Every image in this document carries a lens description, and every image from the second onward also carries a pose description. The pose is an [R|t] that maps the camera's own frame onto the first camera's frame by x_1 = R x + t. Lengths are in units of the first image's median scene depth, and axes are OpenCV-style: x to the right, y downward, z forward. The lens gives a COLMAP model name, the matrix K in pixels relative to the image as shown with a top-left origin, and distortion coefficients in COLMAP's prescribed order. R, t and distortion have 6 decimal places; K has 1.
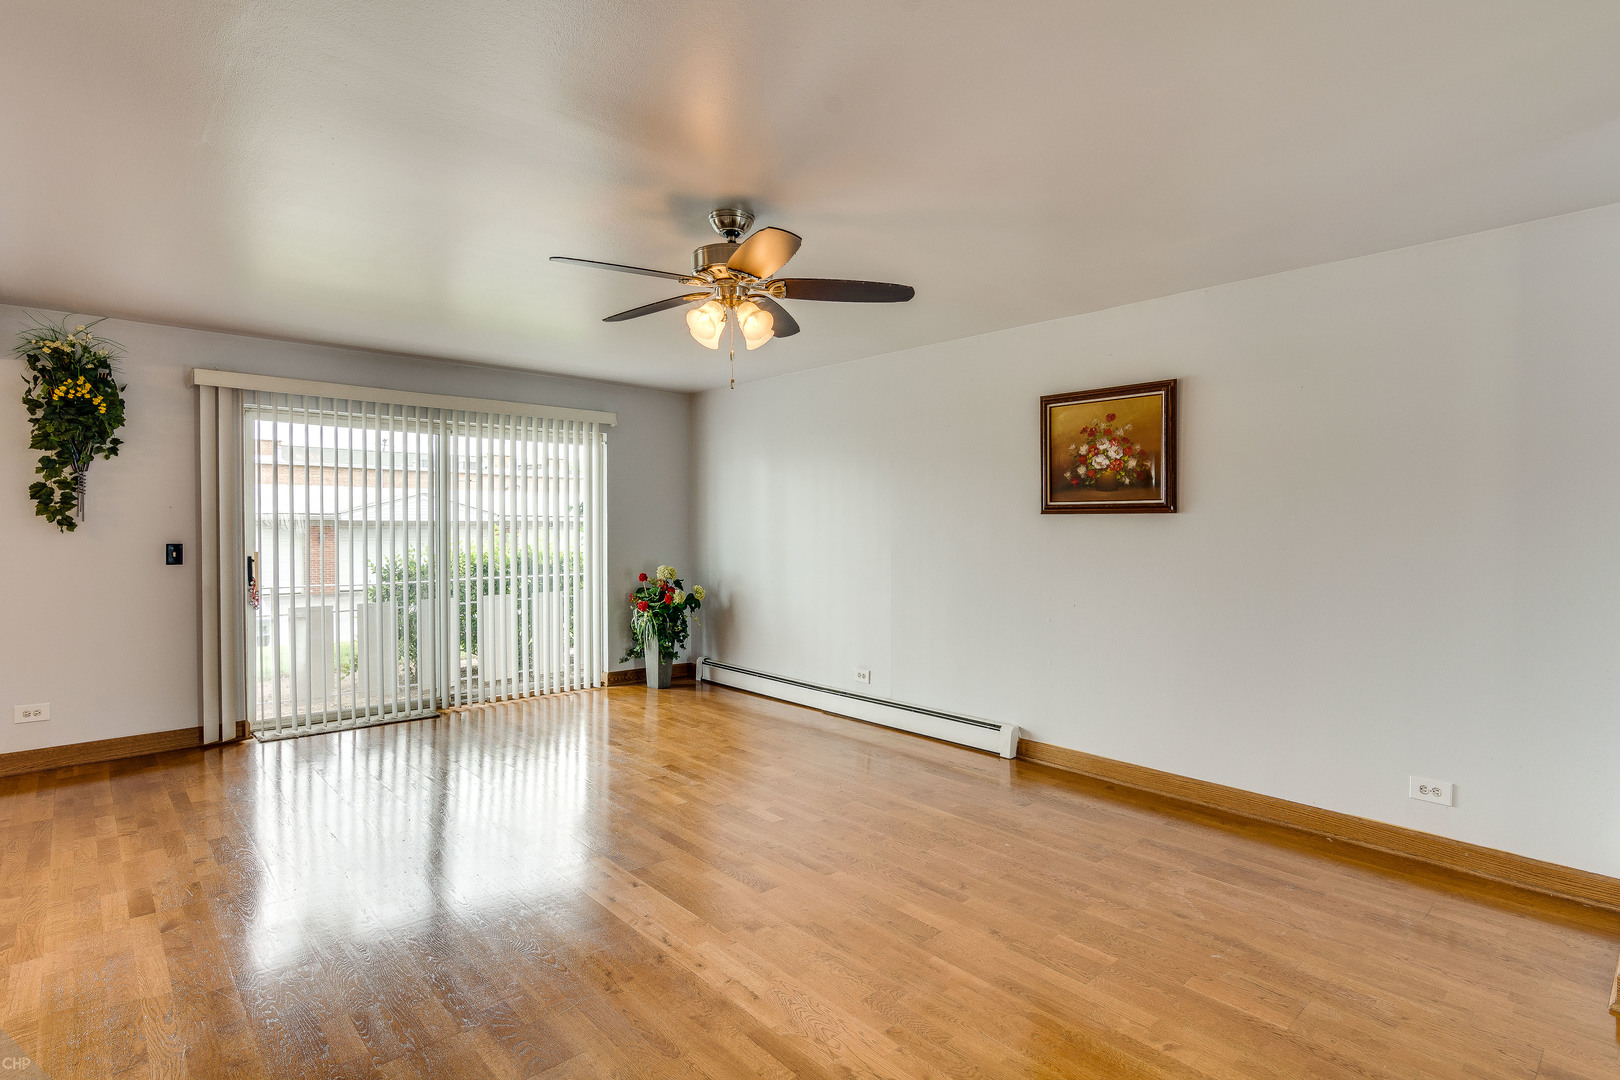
lens RADIAL K [[805.1, 0, 796.7], [0, 805.1, 540.7], [0, 0, 1]] dist [0.001539, 0.004754]
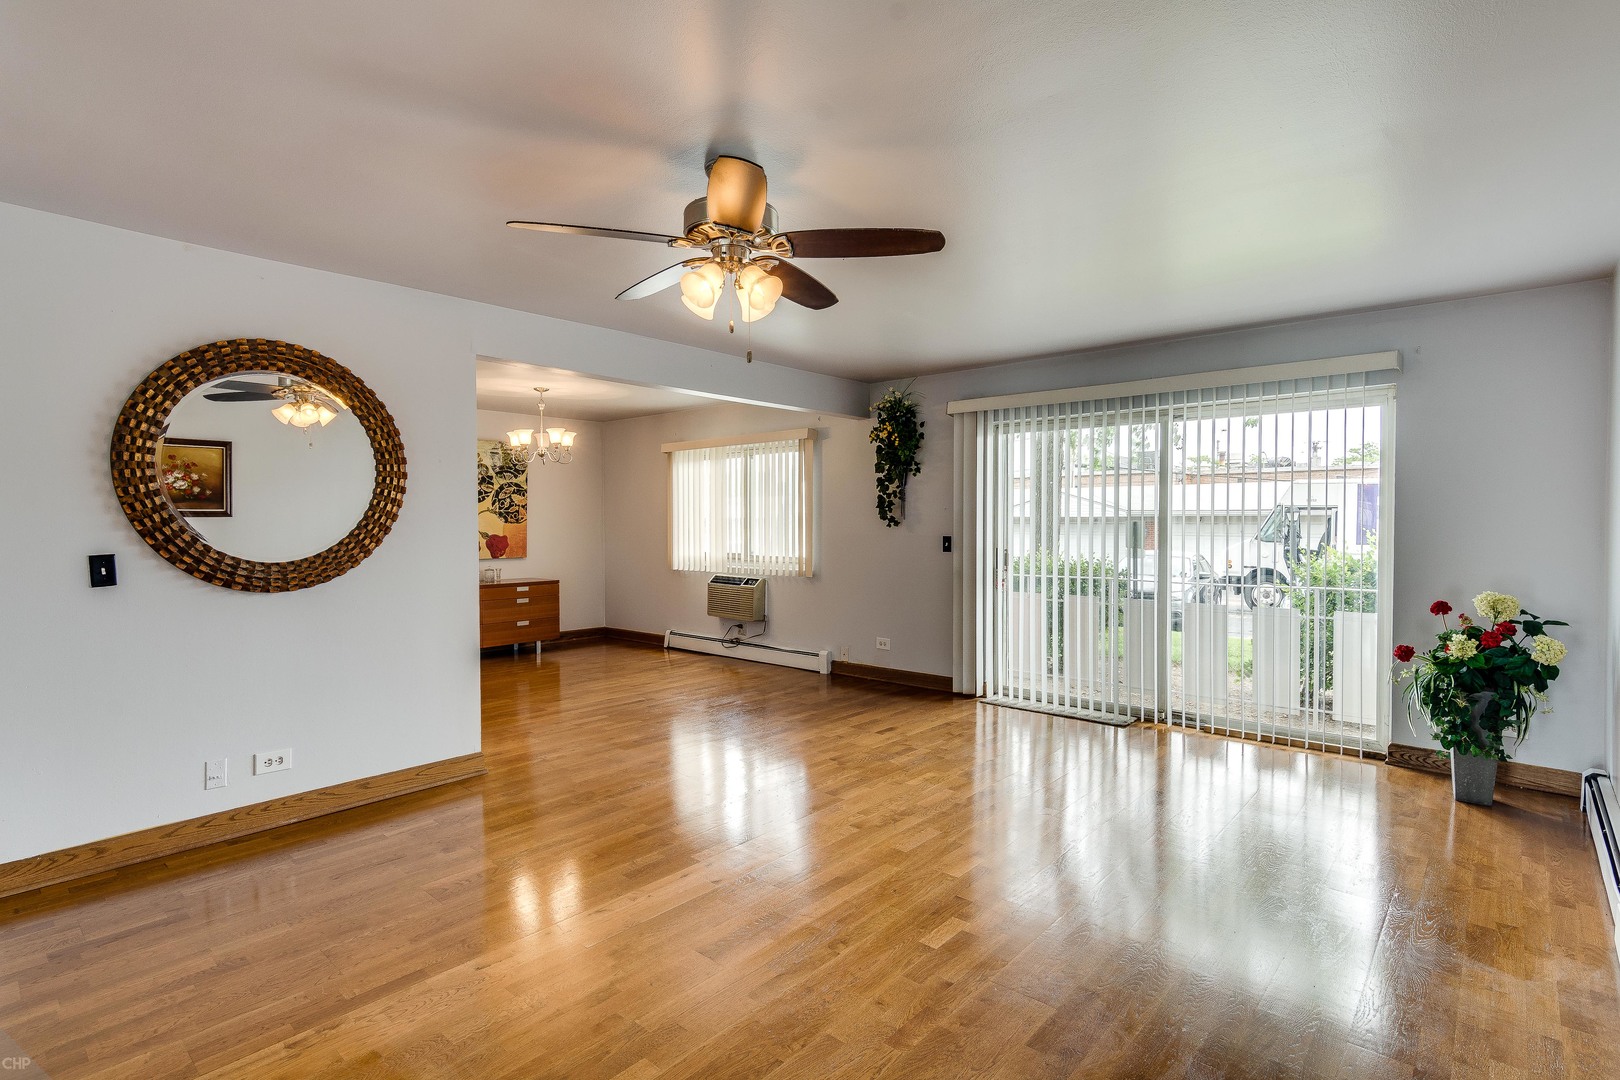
lens RADIAL K [[805.1, 0, 809.0], [0, 805.1, 515.4], [0, 0, 1]] dist [0.001539, 0.004754]
pose [[0.117004, -0.010097, -0.993080, 0.553923], [-0.014595, 0.999823, -0.011885, -0.011955], [0.993024, 0.015885, 0.116836, 0.662954]]
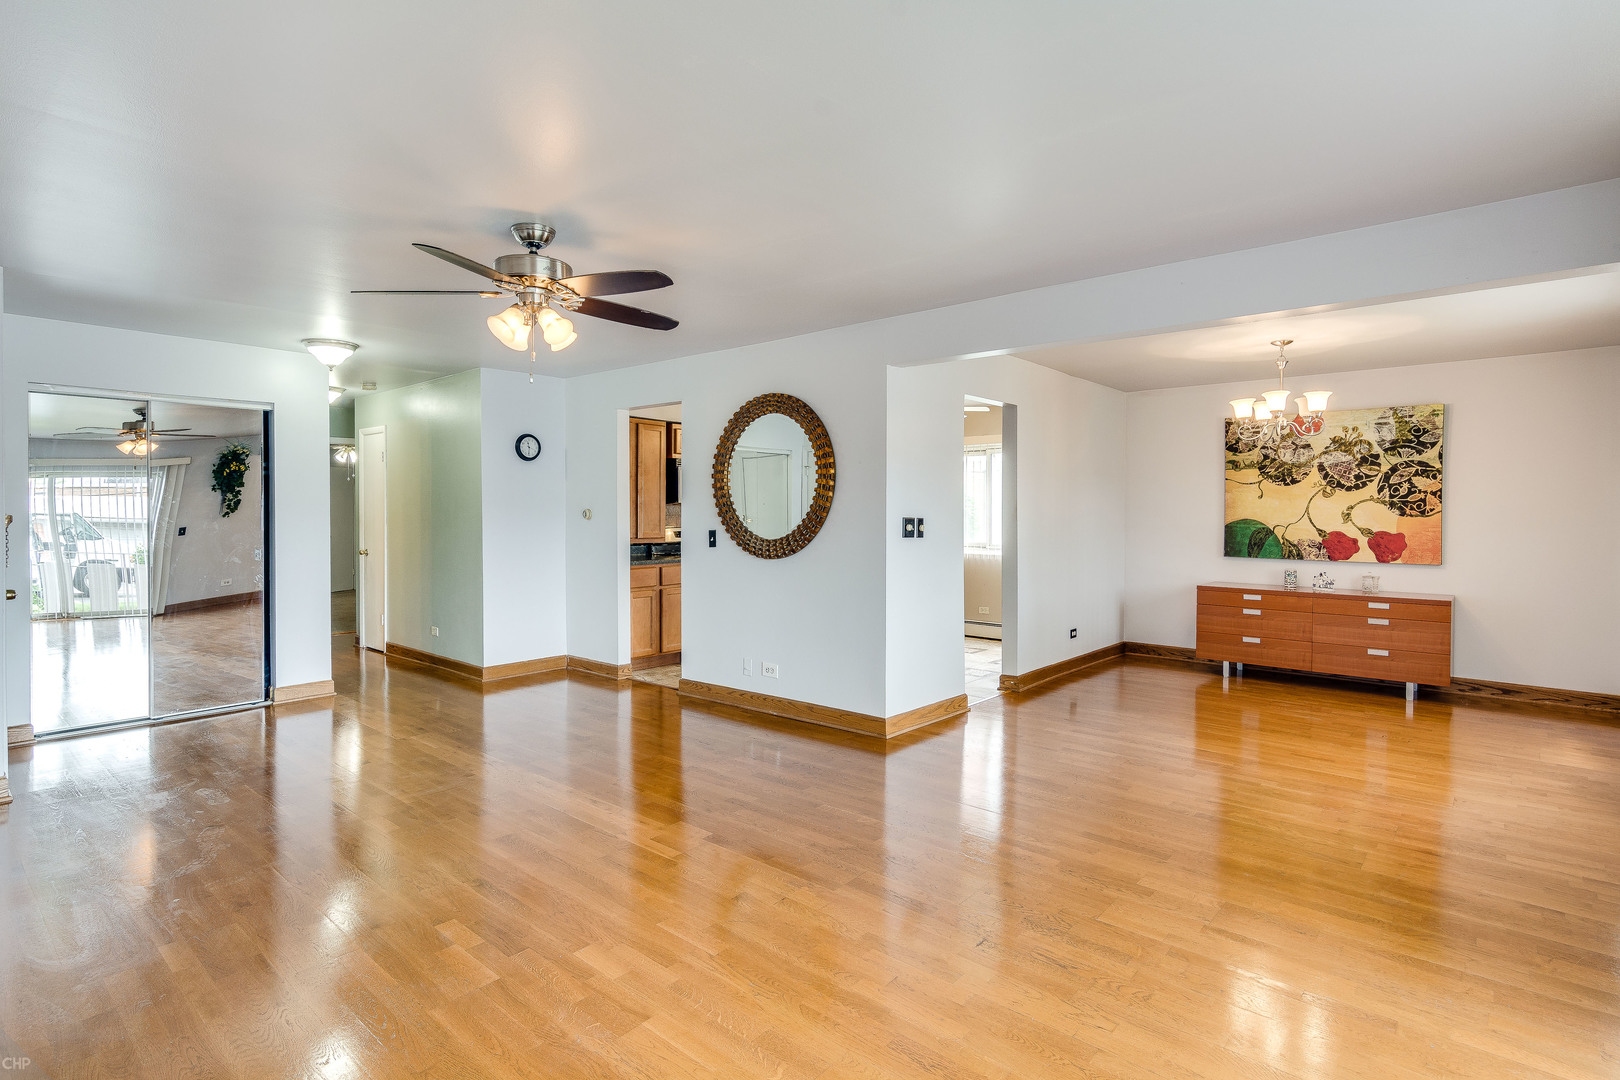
lens RADIAL K [[805.1, 0, 808.9], [0, 805.1, 523.1], [0, 0, 1]] dist [0.001539, 0.004754]
pose [[-0.991554, -0.004071, -0.129633, -0.212598], [-0.007916, 0.999543, 0.029159, -0.027193], [0.129455, 0.029939, -0.991133, 1.440668]]
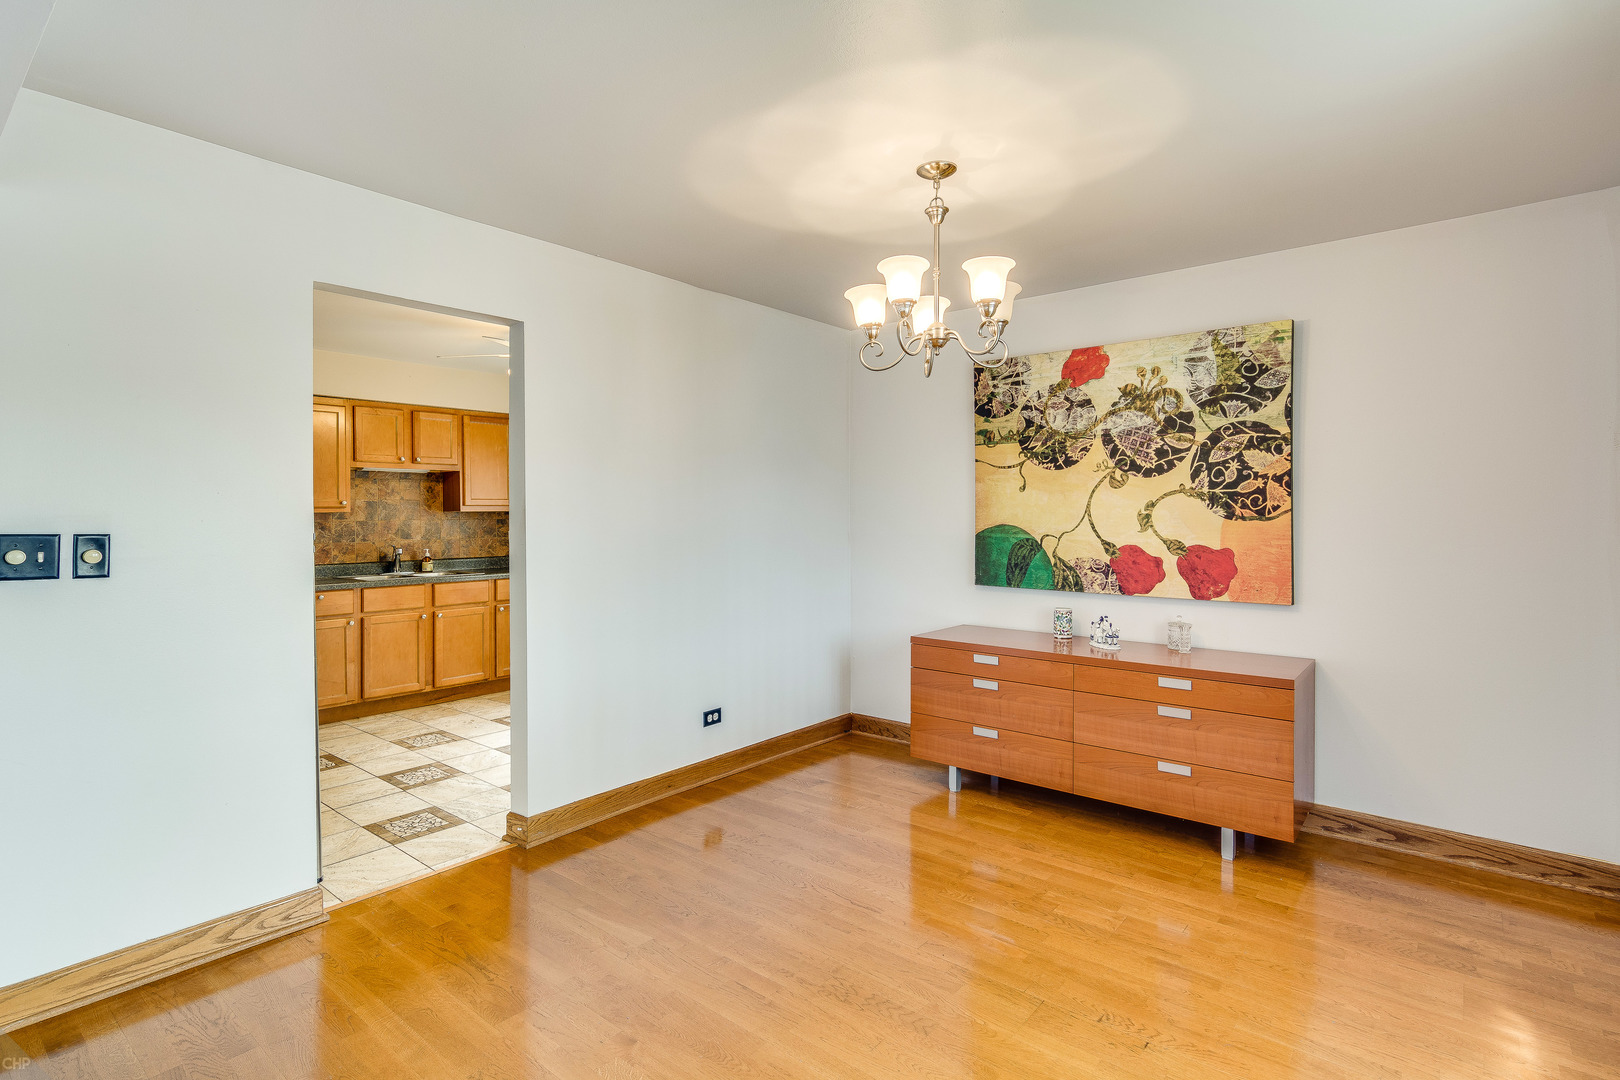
lens RADIAL K [[805.1, 0, 805.1], [0, 805.1, 522.5], [0, 0, 1]] dist [0.001539, 0.004754]
pose [[-0.988404, 0.002822, -0.151823, -0.882776], [-0.001301, 0.999633, 0.027045, -0.024356], [0.151844, 0.026928, -0.988038, 0.909175]]
